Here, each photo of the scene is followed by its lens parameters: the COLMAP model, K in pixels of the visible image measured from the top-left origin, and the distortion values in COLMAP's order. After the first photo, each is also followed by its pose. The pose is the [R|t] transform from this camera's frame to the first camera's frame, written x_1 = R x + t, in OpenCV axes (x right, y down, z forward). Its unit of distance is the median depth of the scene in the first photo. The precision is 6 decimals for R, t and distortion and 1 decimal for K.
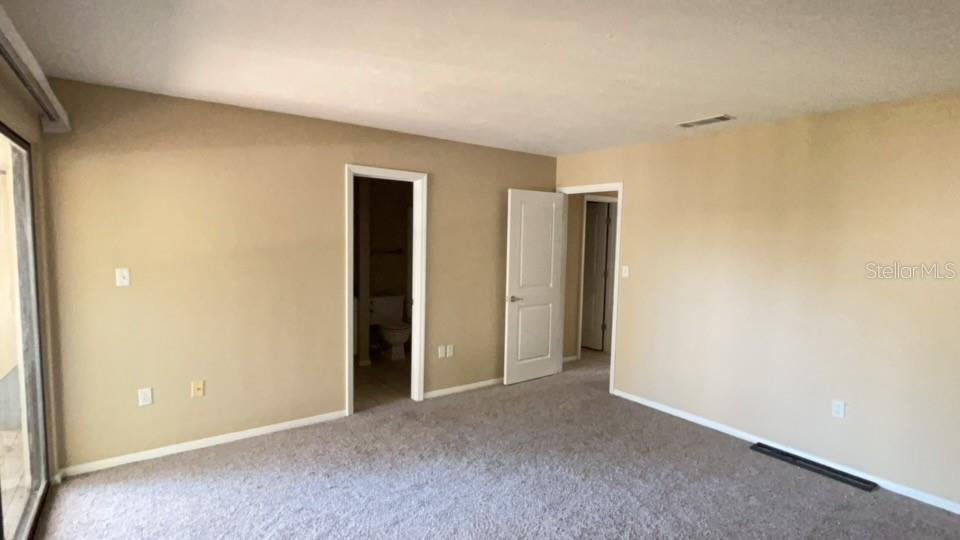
lens RADIAL K [[473.4, 0, 478.8], [0, 473.4, 271.0], [0, 0, 1]] dist [-0.002988, -0.000588]
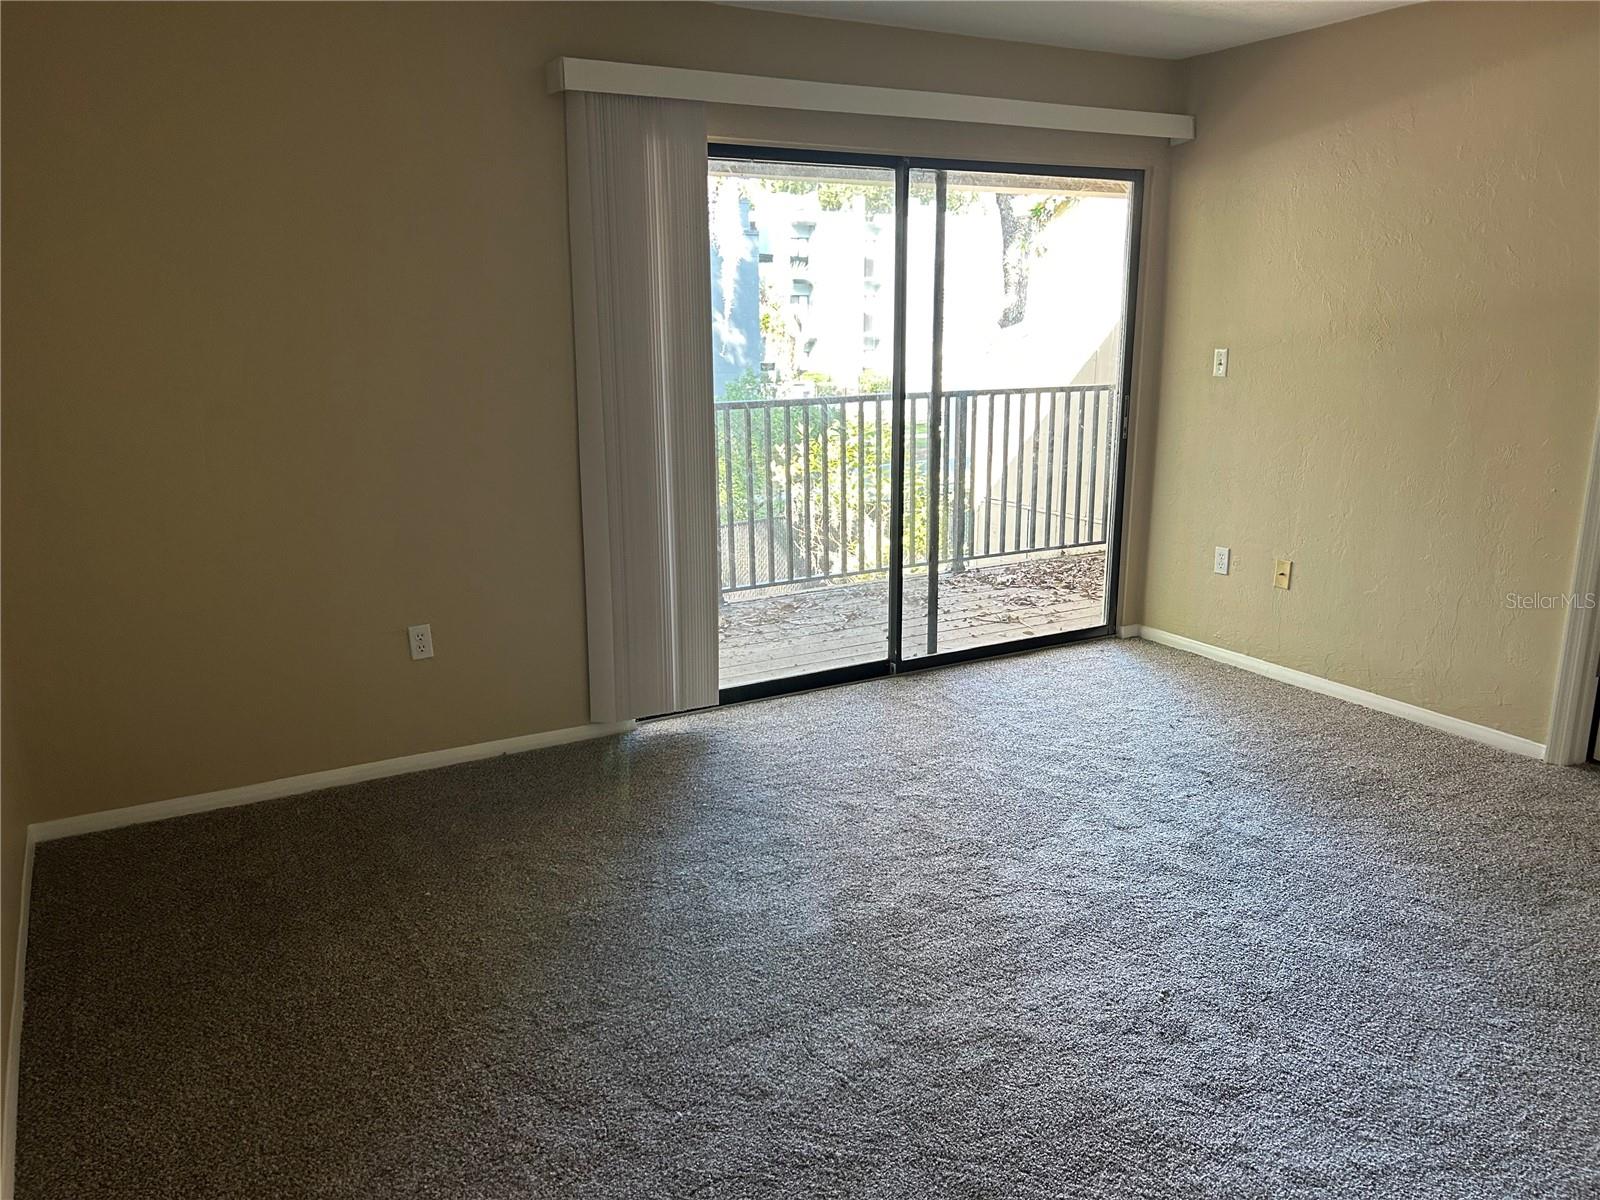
lens RADIAL K [[1209.5, 0, 799.4], [0, 1209.5, 601.1], [0, 0, 1]] dist [0.013209, 0.001625]
pose [[-0.094812, 0.223744, -0.970026, 0.933869], [-0.074599, 0.970078, 0.231047, -0.009549], [0.992696, 0.094269, -0.075284, 0.585359]]
